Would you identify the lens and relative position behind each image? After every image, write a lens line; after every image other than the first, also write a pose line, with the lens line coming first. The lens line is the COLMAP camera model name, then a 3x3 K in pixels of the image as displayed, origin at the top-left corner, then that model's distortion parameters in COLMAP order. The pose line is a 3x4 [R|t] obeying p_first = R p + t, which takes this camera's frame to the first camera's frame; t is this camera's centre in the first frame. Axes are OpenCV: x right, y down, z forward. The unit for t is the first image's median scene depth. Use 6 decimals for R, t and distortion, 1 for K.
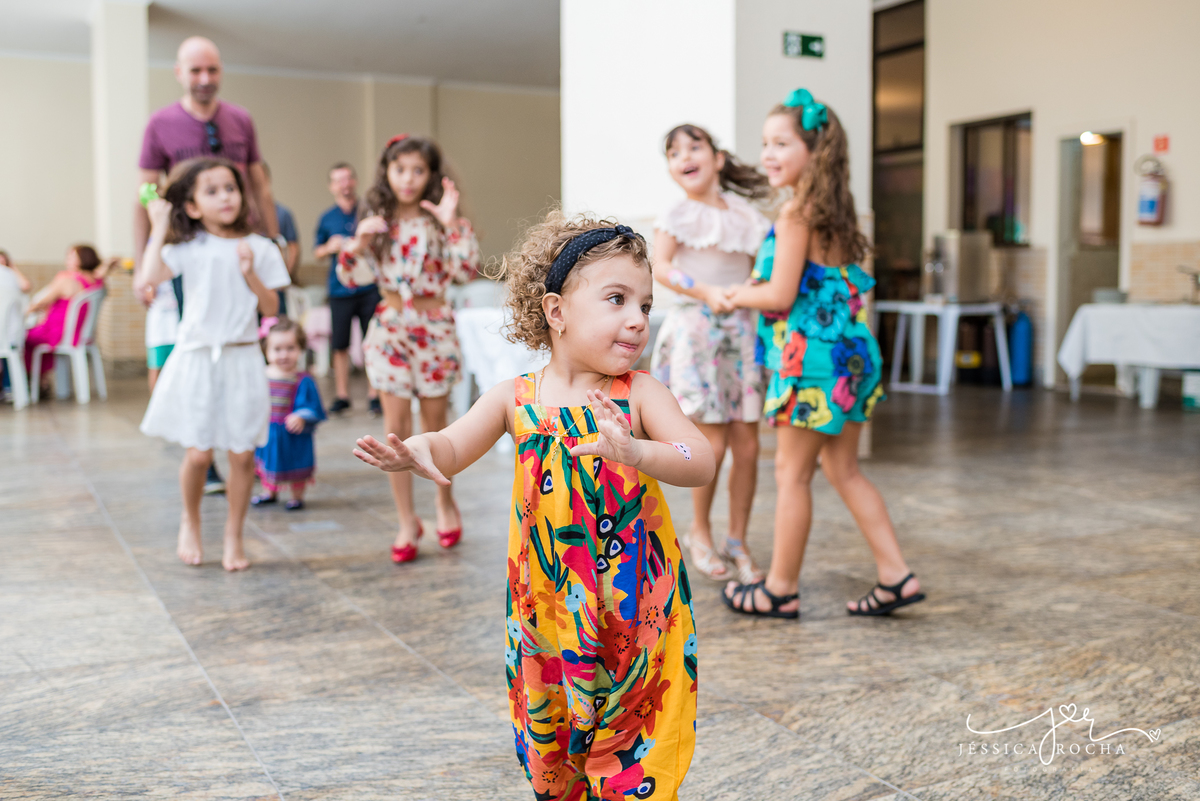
lens RADIAL K [[1263.7, 0, 597.0], [0, 1263.7, 357.9], [0, 0, 1]] dist [-0.088277, 0.009878]
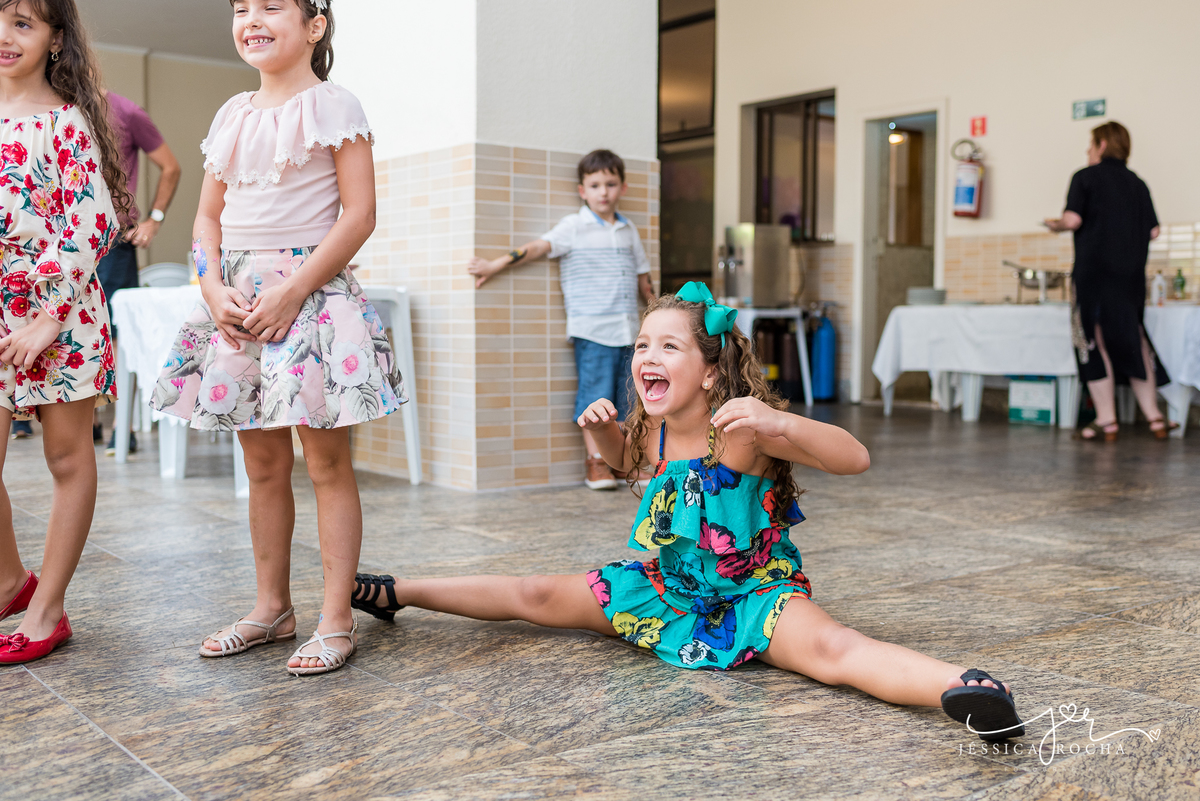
lens RADIAL K [[1277.6, 0, 600.0], [0, 1277.6, 400.5], [0, 0, 1]] dist [-0.064381, 0.019930]
pose [[0.984885, -0.007225, 0.173061, 0.028852], [0.006396, 0.999965, 0.005346, 0.017351], [-0.173094, -0.004158, 0.984897, 0.148267]]
